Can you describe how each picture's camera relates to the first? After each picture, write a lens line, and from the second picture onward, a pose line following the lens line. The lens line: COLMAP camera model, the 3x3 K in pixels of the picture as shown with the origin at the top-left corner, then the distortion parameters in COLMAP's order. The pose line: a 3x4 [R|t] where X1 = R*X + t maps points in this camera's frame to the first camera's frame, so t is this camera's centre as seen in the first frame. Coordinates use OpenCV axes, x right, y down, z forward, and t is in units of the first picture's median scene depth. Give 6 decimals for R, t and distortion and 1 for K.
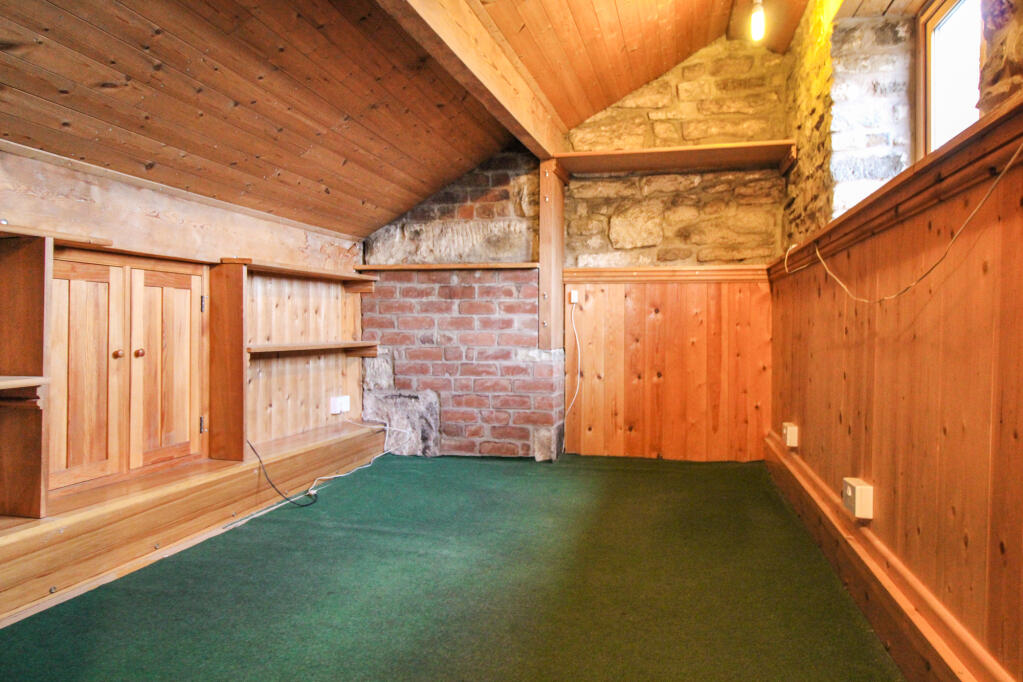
lens RADIAL K [[680.6, 0, 511.4], [0, 680.6, 337.1], [0, 0, 1]] dist [0.010622, -0.009500]
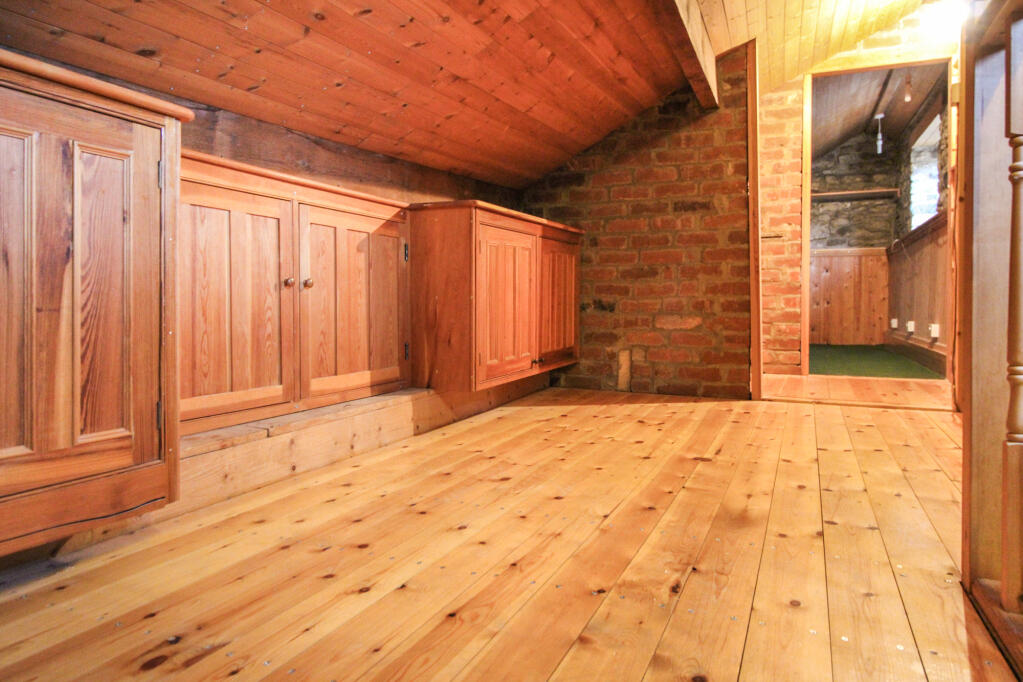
lens RADIAL K [[680.6, 0, 517.5], [0, 680.6, 316.2], [0, 0, 1]] dist [0.010622, -0.009500]
pose [[0.986433, 0.002159, -0.164151, -0.353831], [-0.000699, 0.999960, 0.008953, 0.076829], [0.164164, -0.008716, 0.986395, -1.125246]]
